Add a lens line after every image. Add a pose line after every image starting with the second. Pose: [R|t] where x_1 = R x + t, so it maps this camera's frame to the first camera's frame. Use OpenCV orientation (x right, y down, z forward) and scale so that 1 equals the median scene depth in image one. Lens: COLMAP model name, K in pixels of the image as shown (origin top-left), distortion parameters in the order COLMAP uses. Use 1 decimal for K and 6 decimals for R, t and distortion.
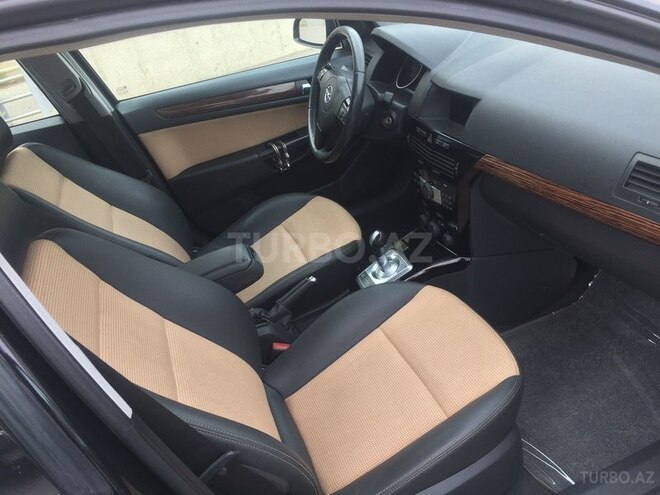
lens RADIAL K [[555.3, 0, 328.9], [0, 555.3, 248.7], [0, 0, 1]] dist [0.052125, -0.039994]
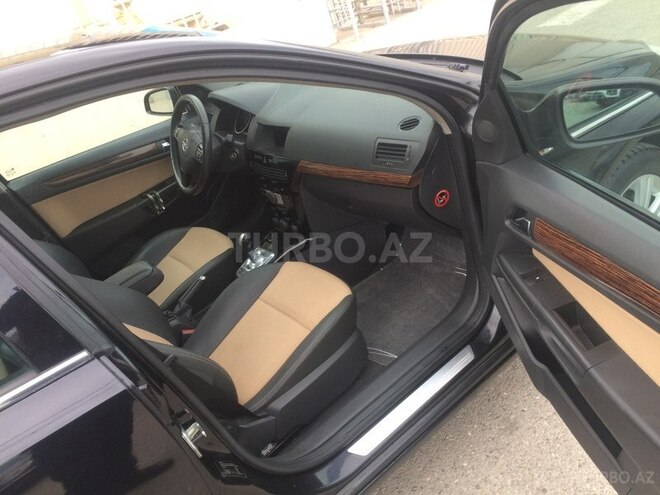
lens RADIAL K [[555.3, 0, 331.5], [0, 555.3, 247.1], [0, 0, 1]] dist [0.052125, -0.039994]
pose [[0.952537, -0.206296, 0.223865, -0.017115], [0.229347, 0.969876, -0.082103, 0.153777], [-0.200184, 0.129549, 0.971156, -0.339880]]
